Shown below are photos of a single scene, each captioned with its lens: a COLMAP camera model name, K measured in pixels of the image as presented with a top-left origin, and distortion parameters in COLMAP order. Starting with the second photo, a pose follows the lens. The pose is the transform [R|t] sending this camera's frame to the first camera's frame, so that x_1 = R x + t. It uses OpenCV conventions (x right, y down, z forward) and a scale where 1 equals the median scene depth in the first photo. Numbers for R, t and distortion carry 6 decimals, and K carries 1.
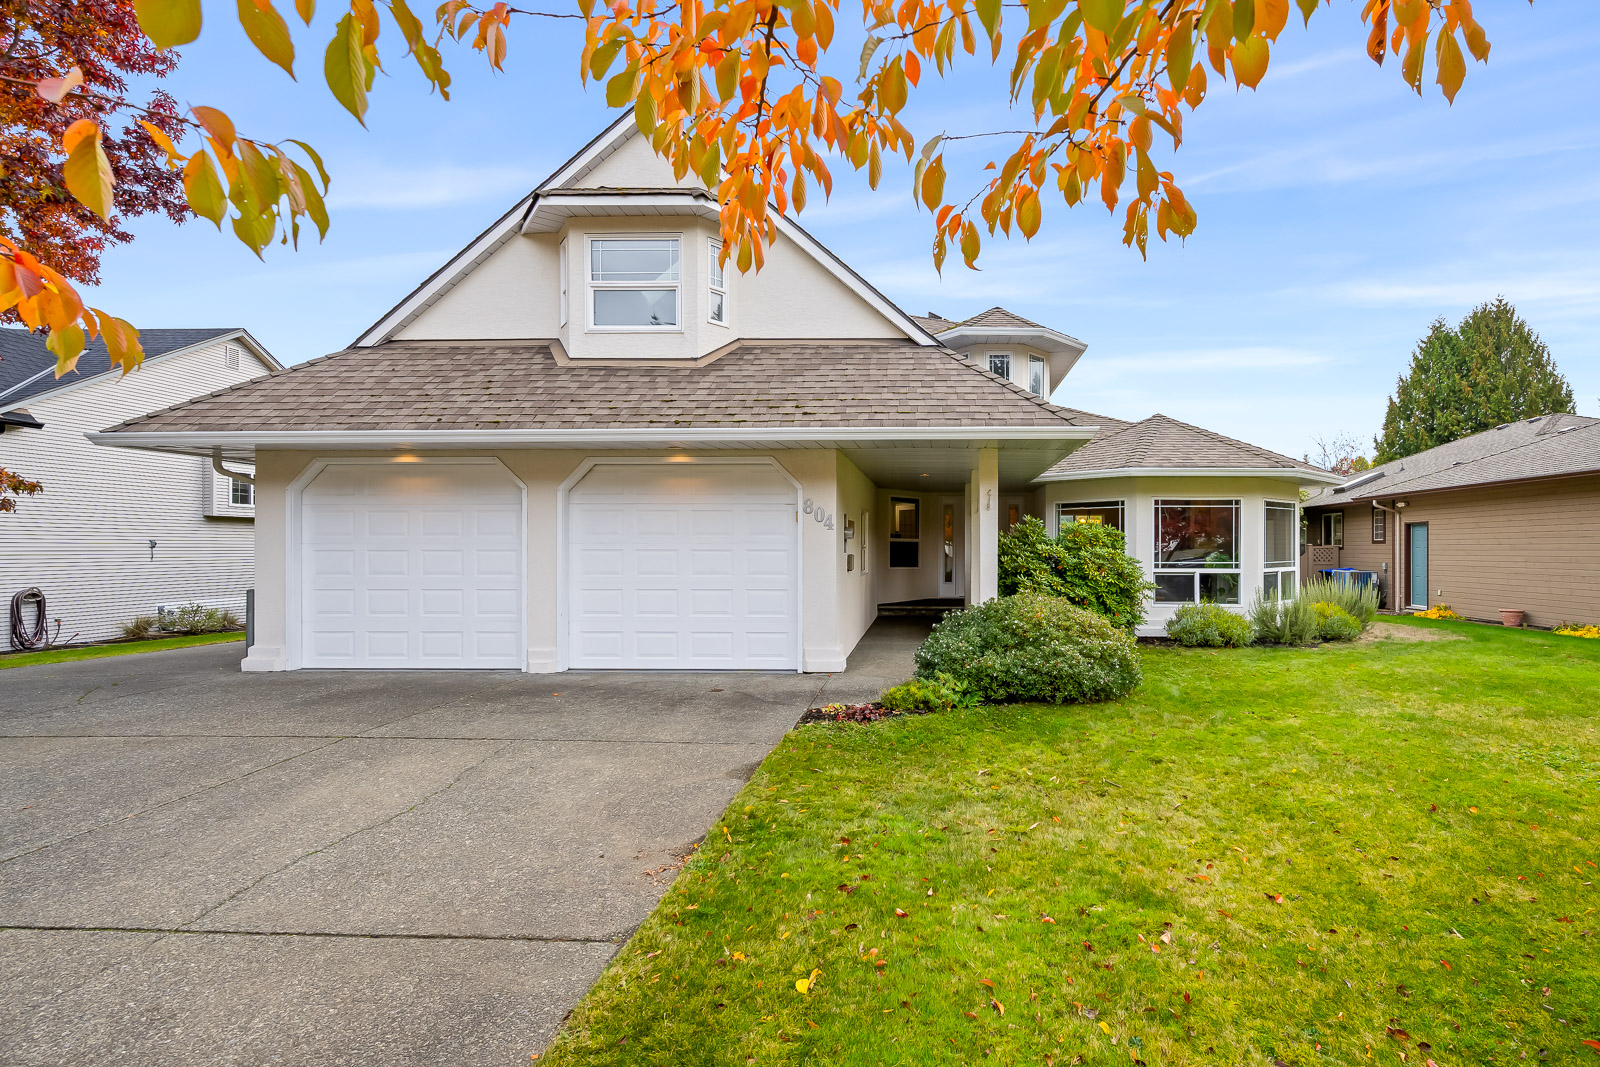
lens RADIAL K [[761.5, 0, 933.1], [0, 761.5, 540.9], [0, 0, 1]] dist [-0.002749, 0.000621]
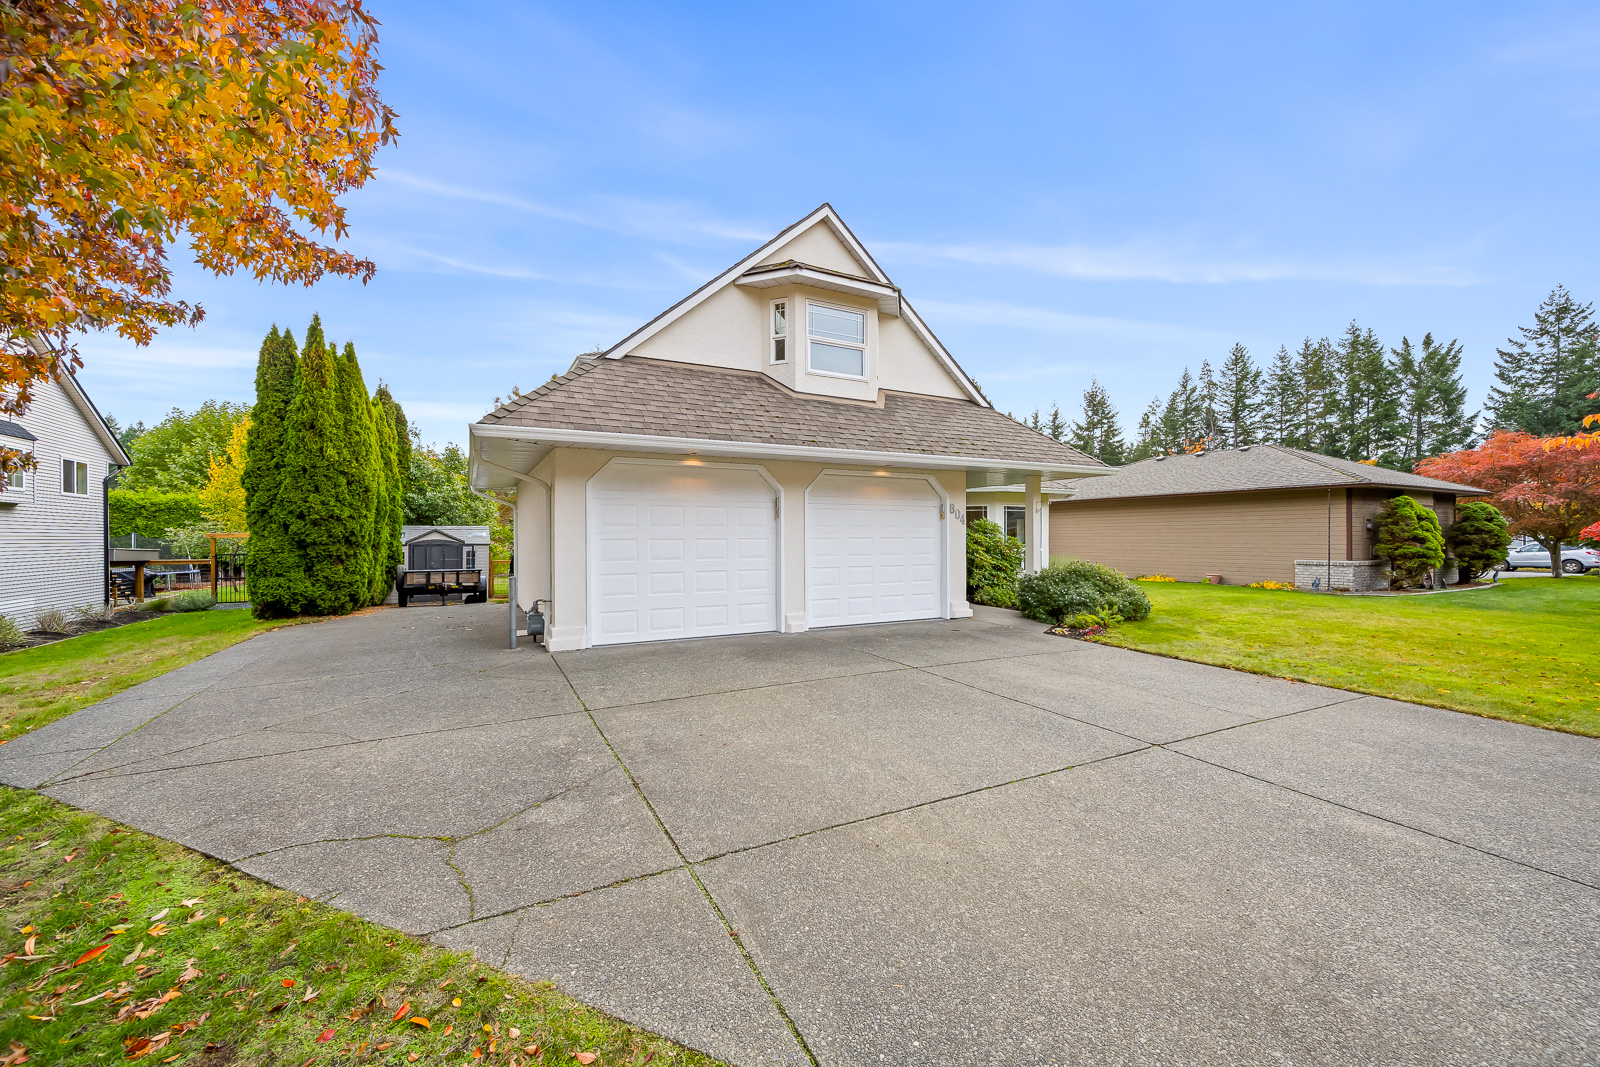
lens RADIAL K [[638.2, 0, 817.6], [0, 638.2, 530.5], [0, 0, 1]] dist [-0.000563, -0.000891]
pose [[0.875118, 0.000275, 0.483910, -0.926730], [0.000076, 1.000000, -0.000707, -0.000646], [-0.483910, 0.000655, 0.875118, 0.022352]]
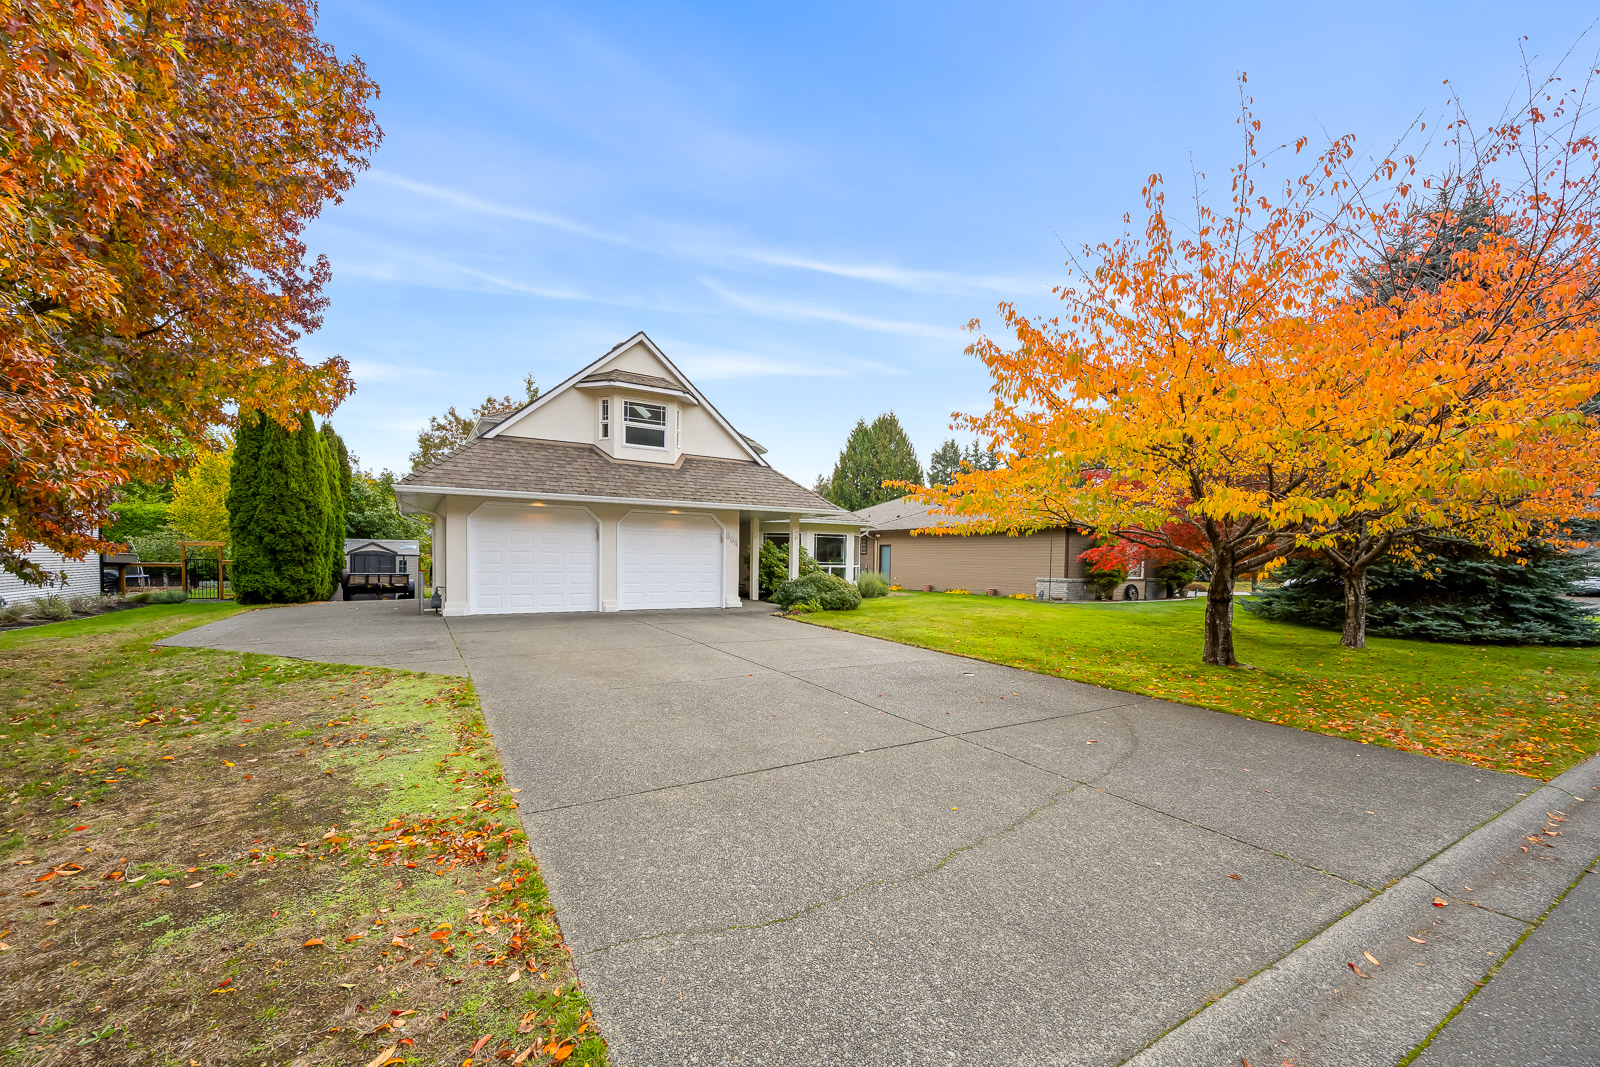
lens RADIAL K [[638.2, 0, 824.7], [0, 638.2, 579.9], [0, 0, 1]] dist [-0.000563, -0.000891]
pose [[0.835606, -0.007693, 0.549275, -0.901609], [-0.019433, 0.998862, 0.043553, -0.001177], [-0.548985, -0.047067, 0.834506, -0.715110]]
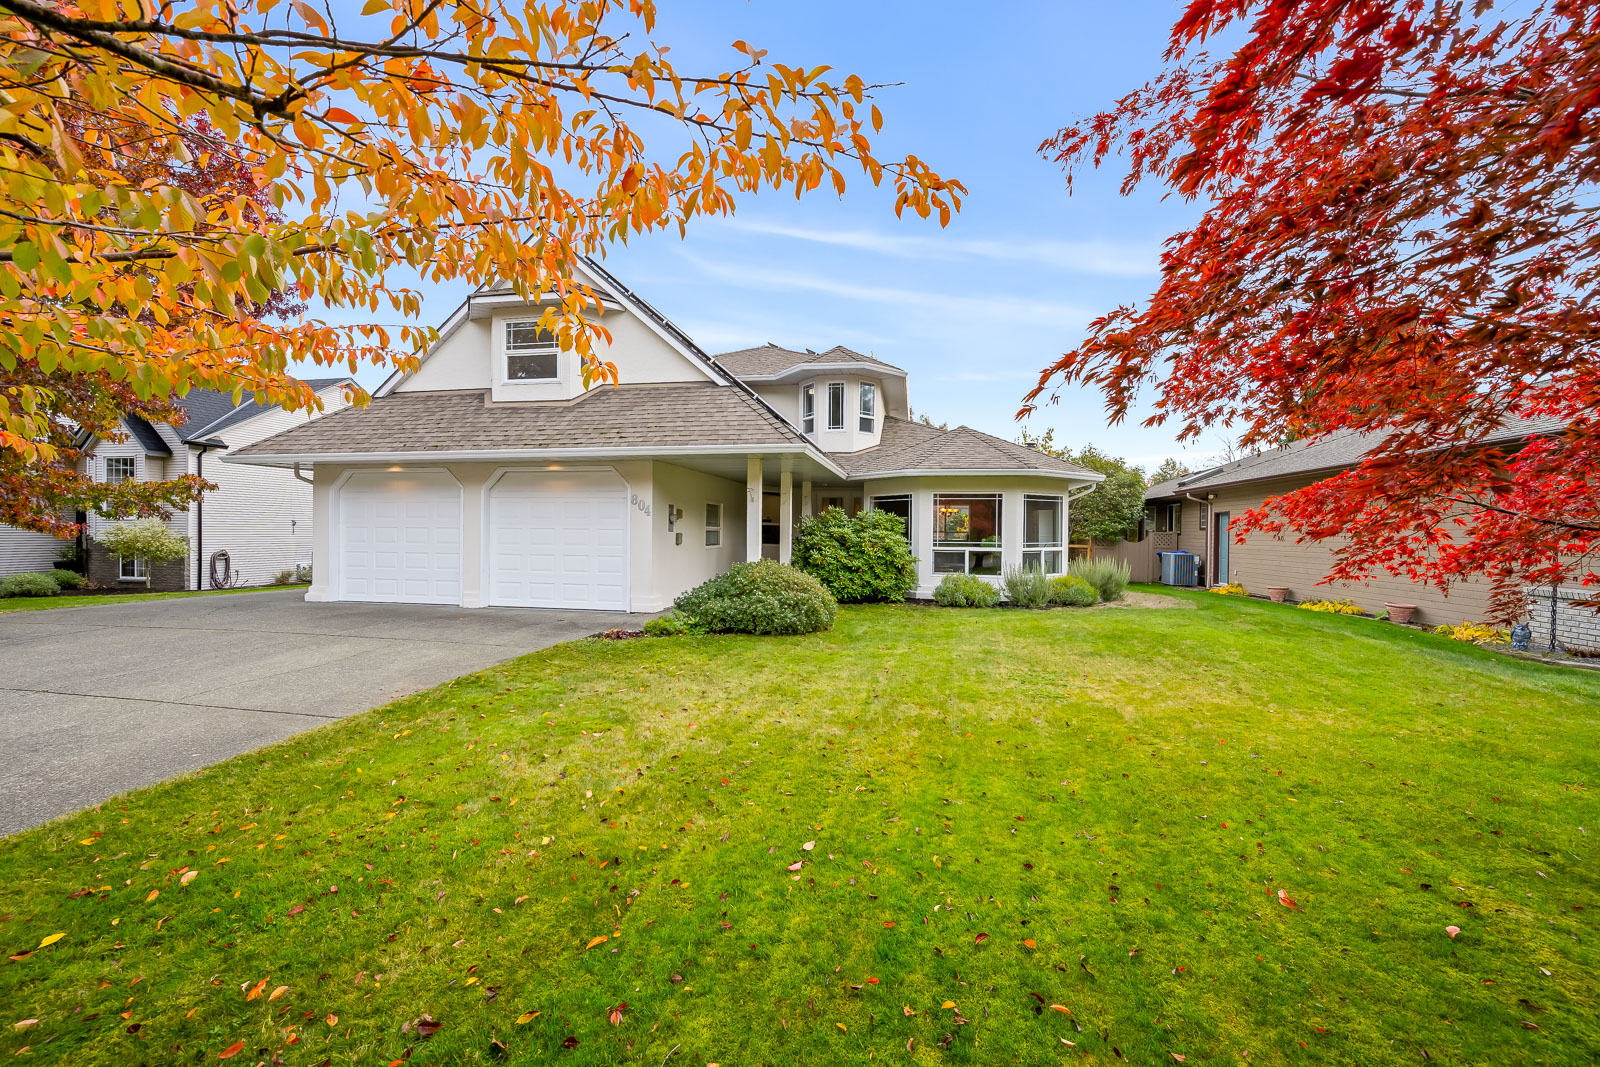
lens RADIAL K [[638.2, 0, 803.0], [0, 638.2, 530.0], [0, 0, 1]] dist [-0.000563, -0.000891]
pose [[0.985192, 0.008784, -0.171231, 0.337081], [-0.007604, 0.999943, 0.007546, 0.001622], [0.171288, -0.006132, 0.985202, -0.144178]]
